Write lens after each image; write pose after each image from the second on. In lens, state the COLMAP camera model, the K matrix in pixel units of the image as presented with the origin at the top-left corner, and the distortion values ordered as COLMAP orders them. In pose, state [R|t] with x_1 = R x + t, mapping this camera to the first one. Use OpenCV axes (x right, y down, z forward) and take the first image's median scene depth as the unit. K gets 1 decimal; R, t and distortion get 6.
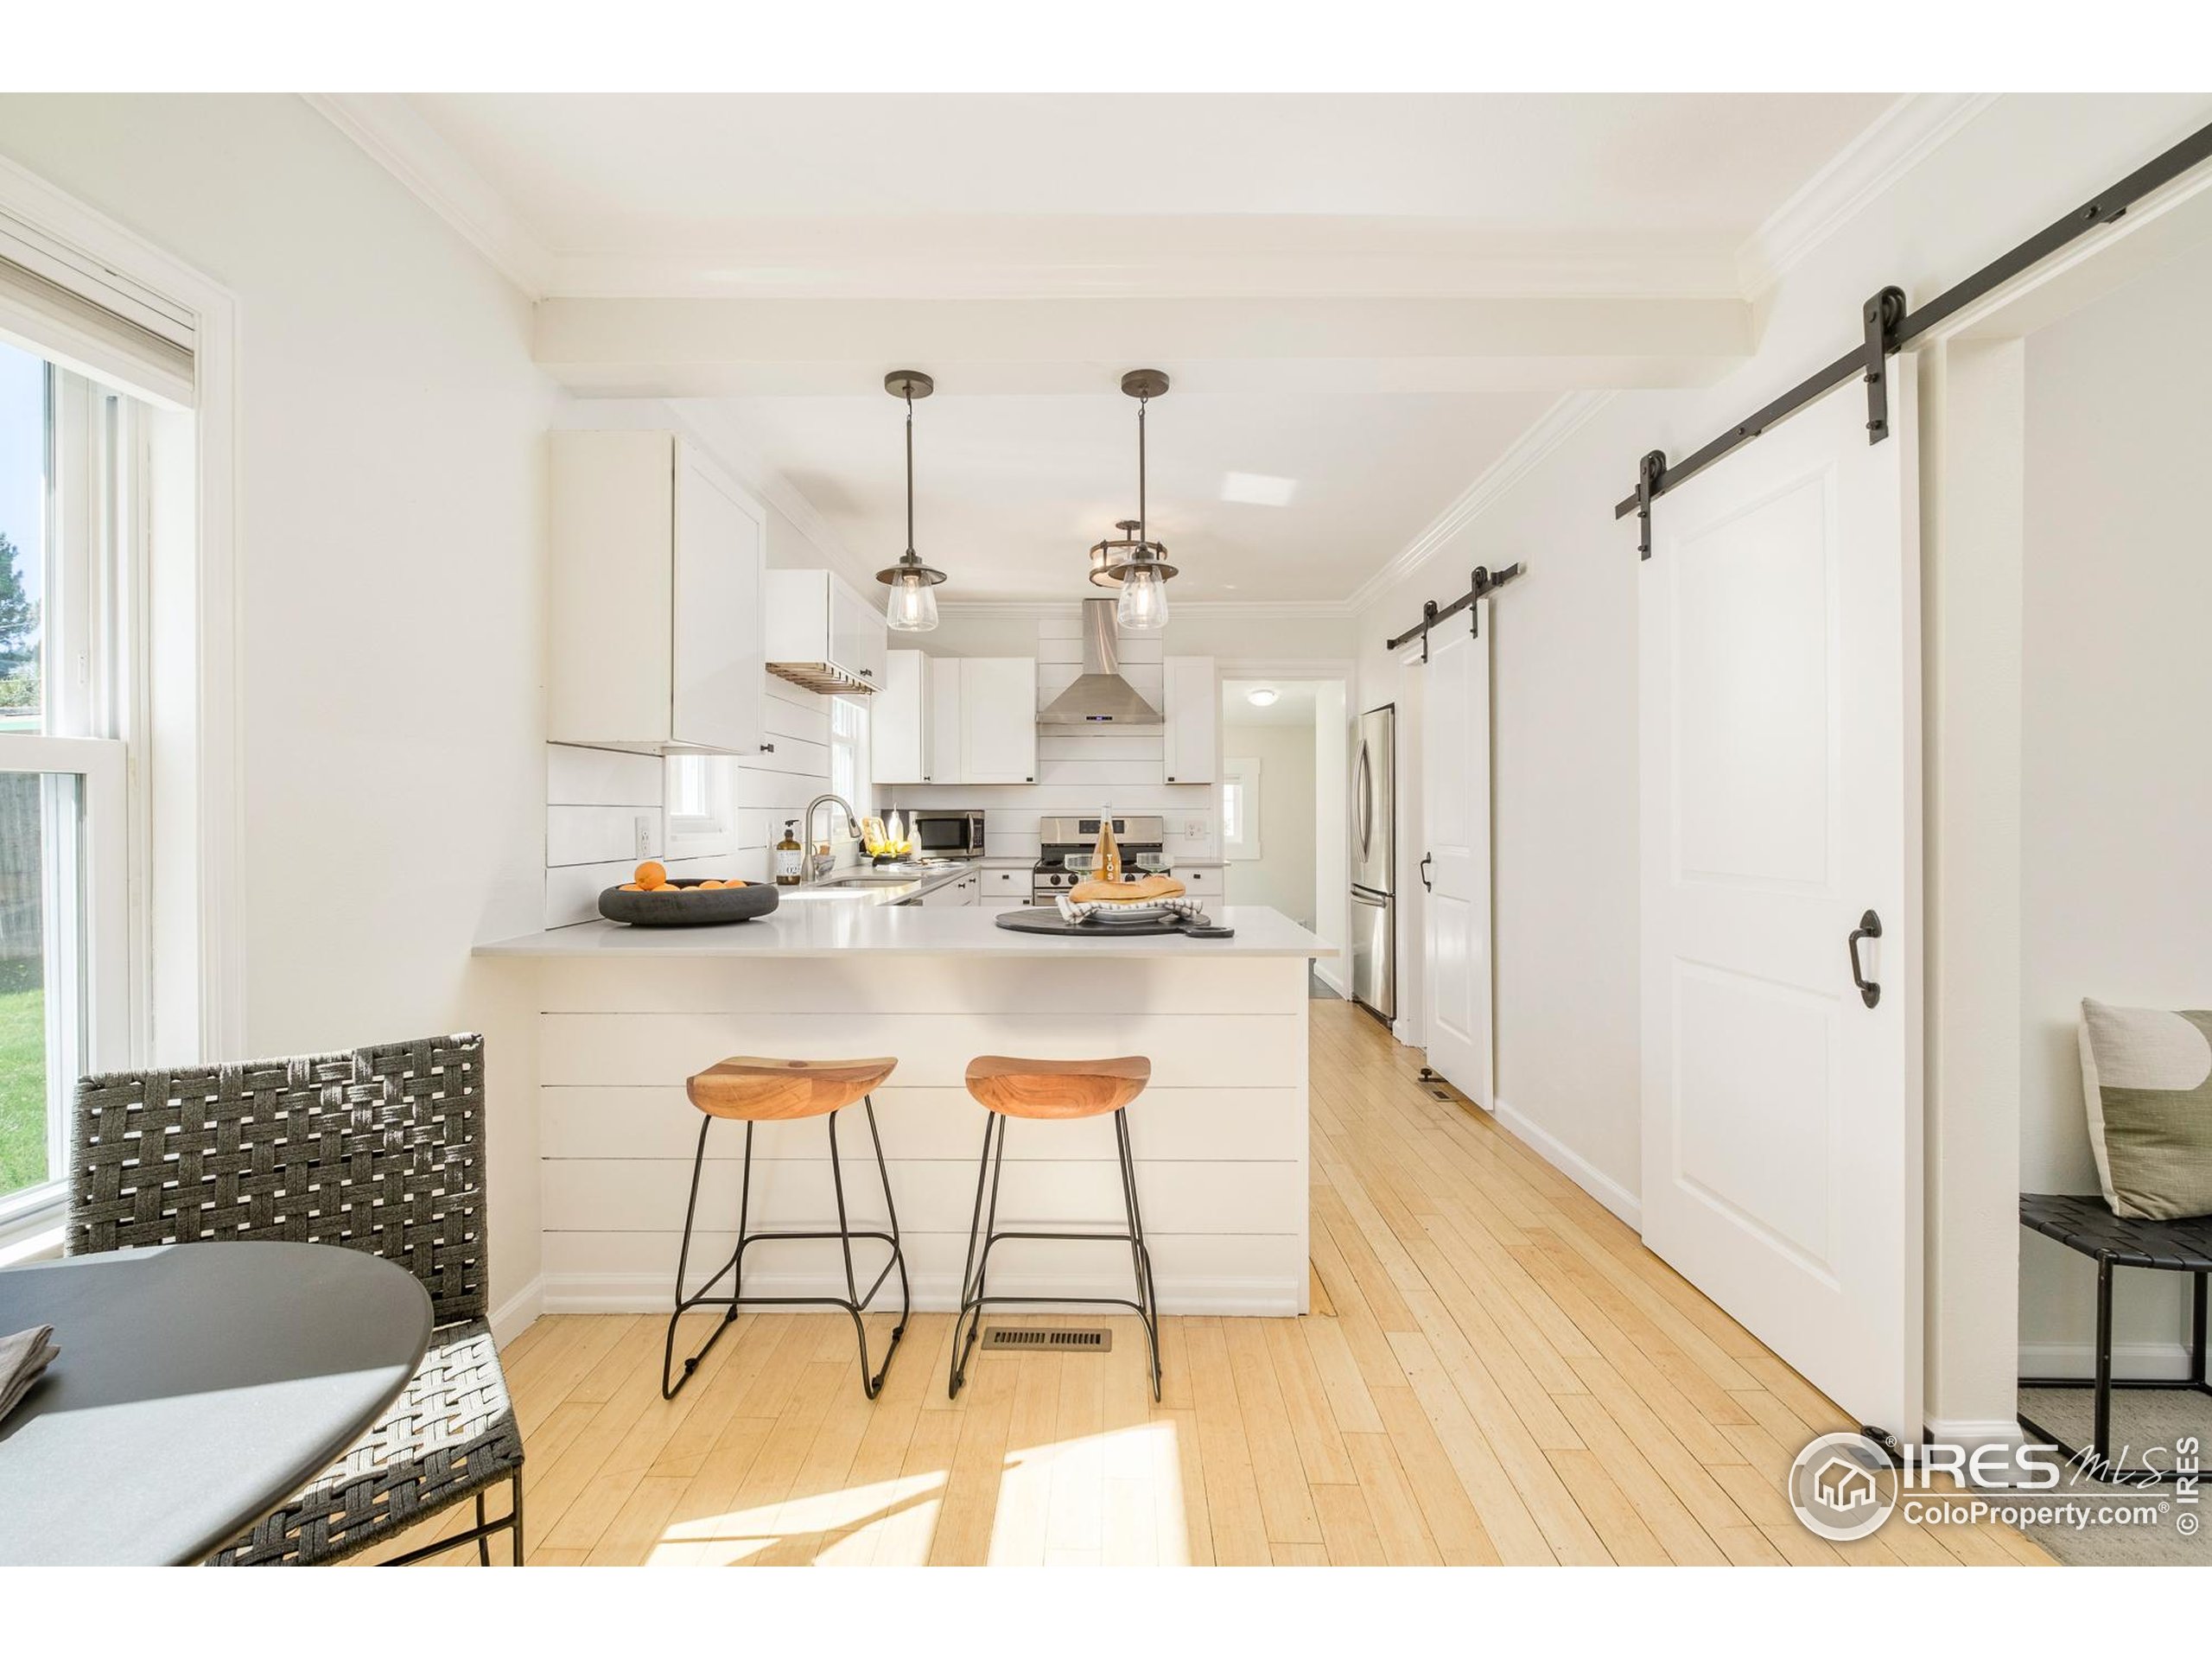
lens RADIAL K [[946.6, 0, 1101.7], [0, 946.6, 826.7], [0, 0, 1]] dist [0.000338, -0.000047]
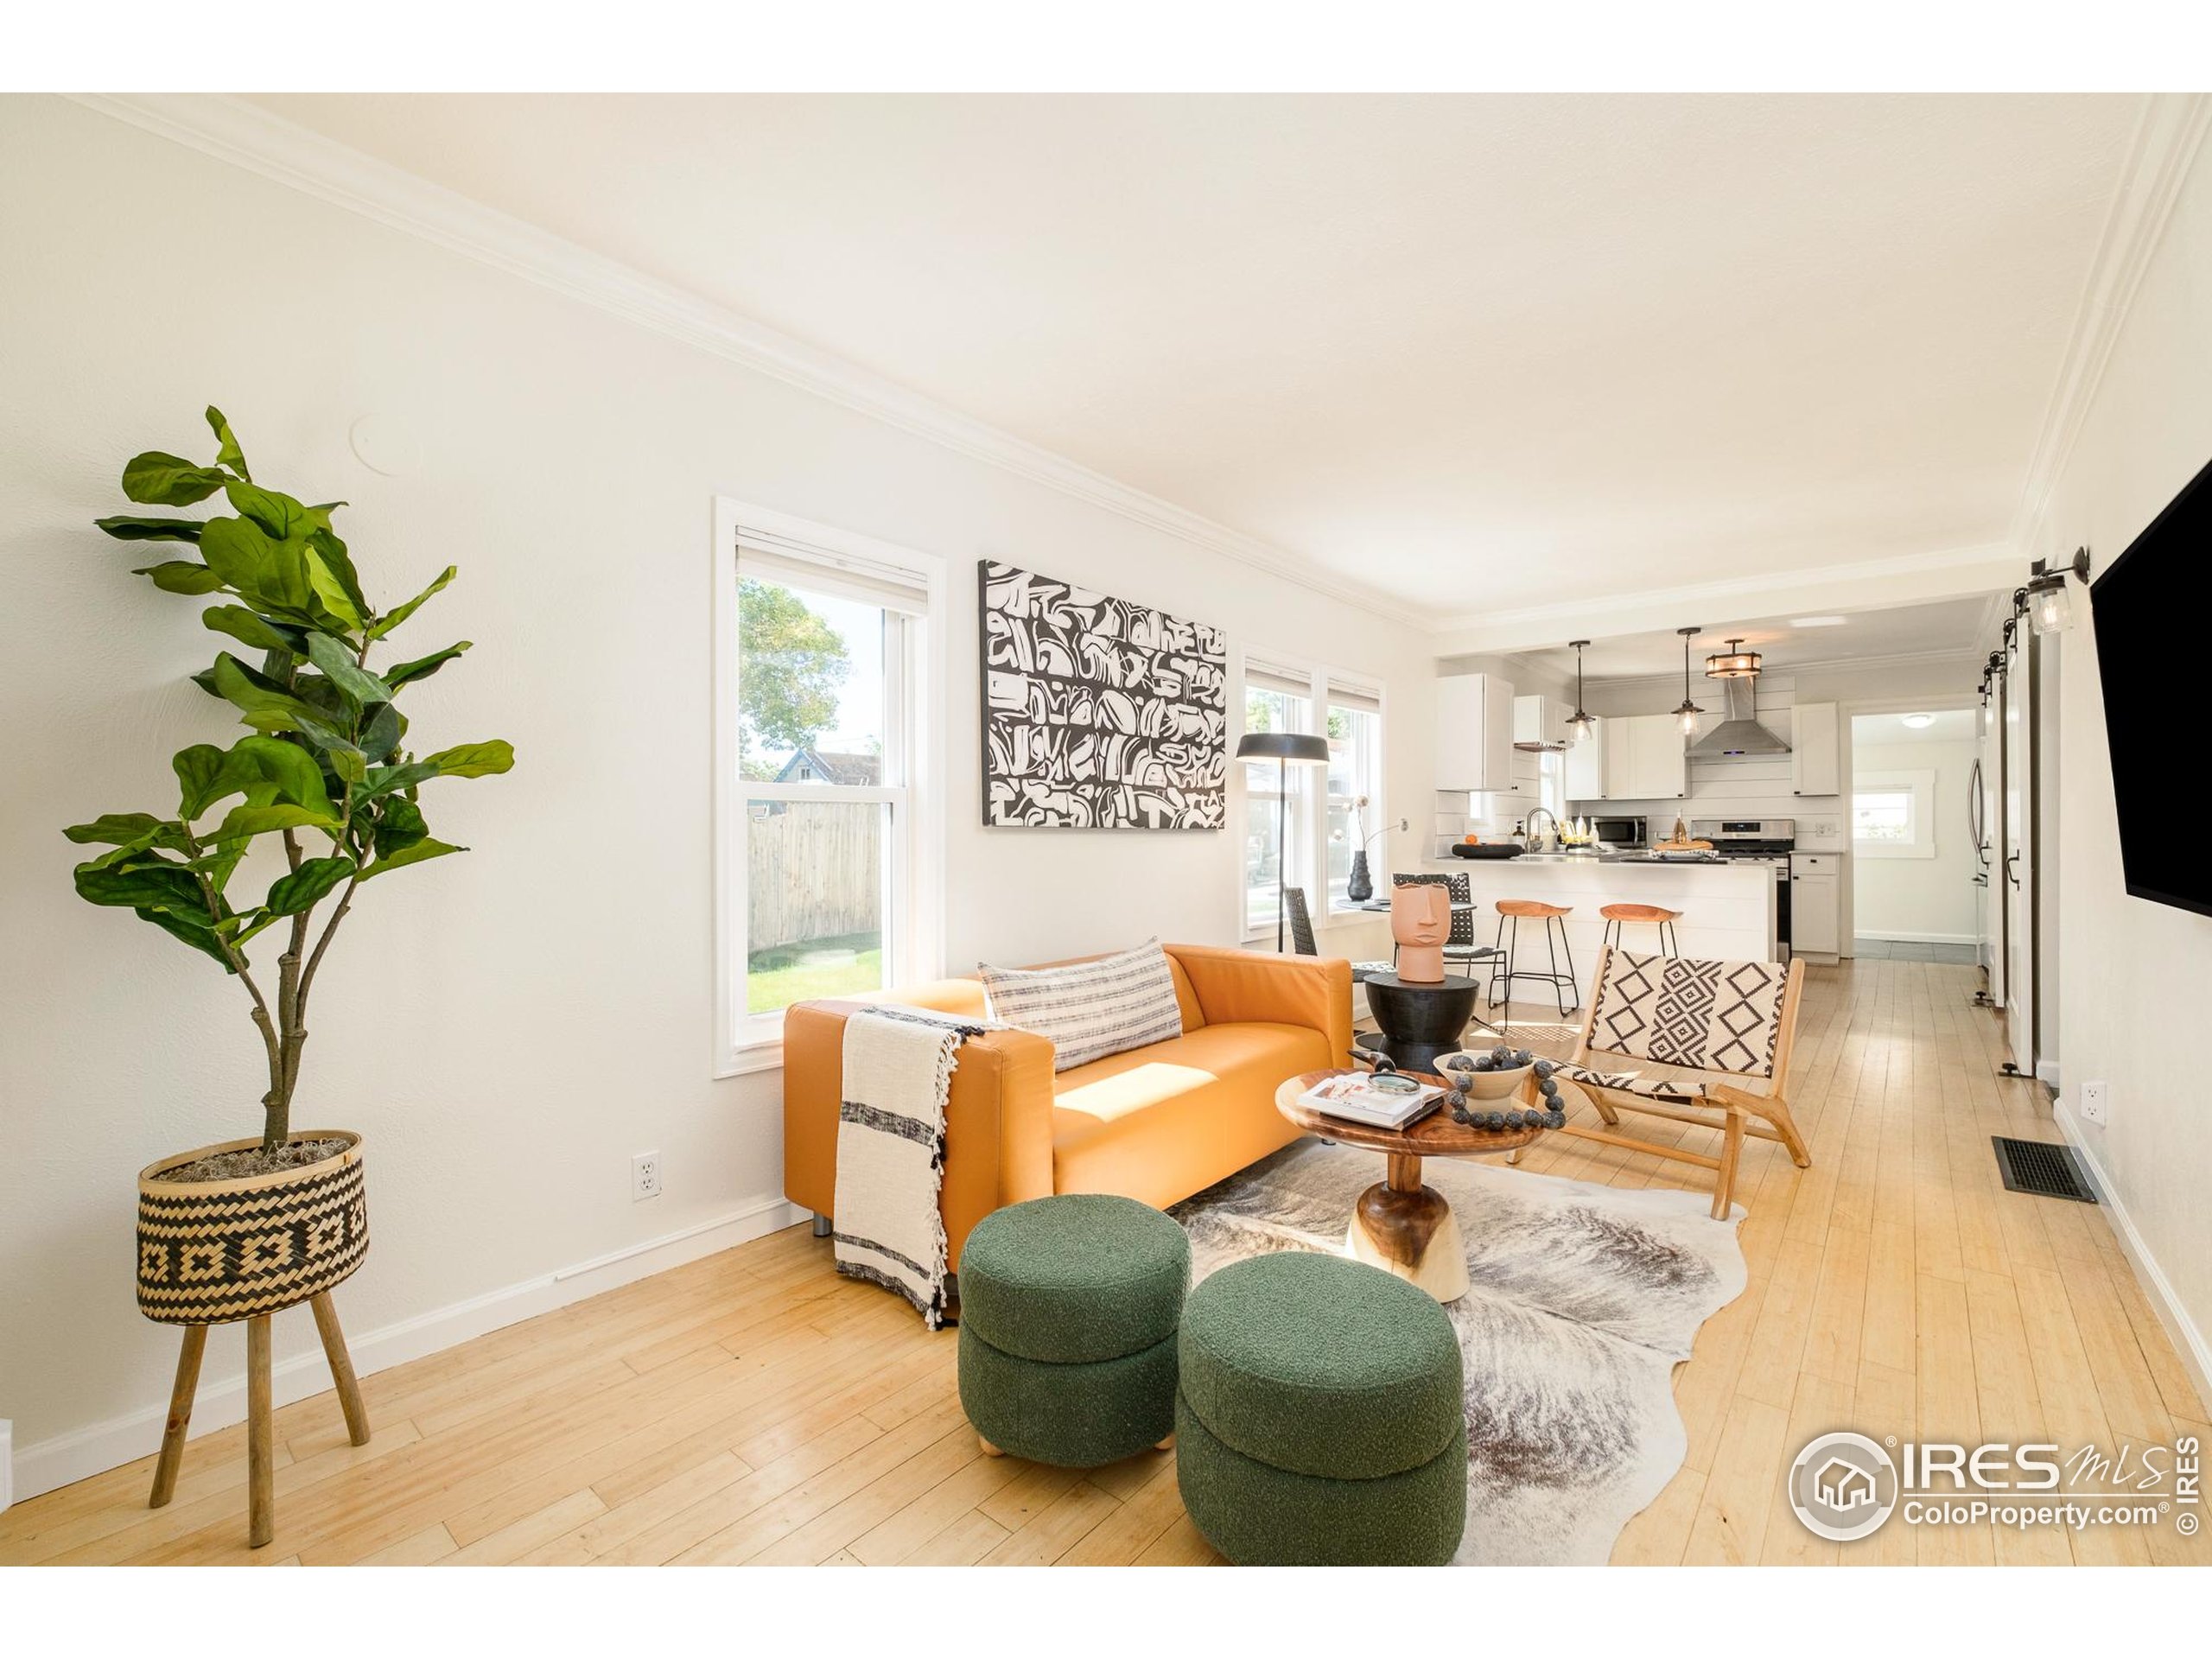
lens RADIAL K [[946.6, 0, 1101.7], [0, 946.6, 826.7], [0, 0, 1]] dist [0.000338, -0.000047]
pose [[0.765971, -0.002755, -0.642869, 0.199920], [-0.005977, 0.999917, -0.011406, 0.024196], [0.642847, 0.012579, 0.765891, -0.788409]]
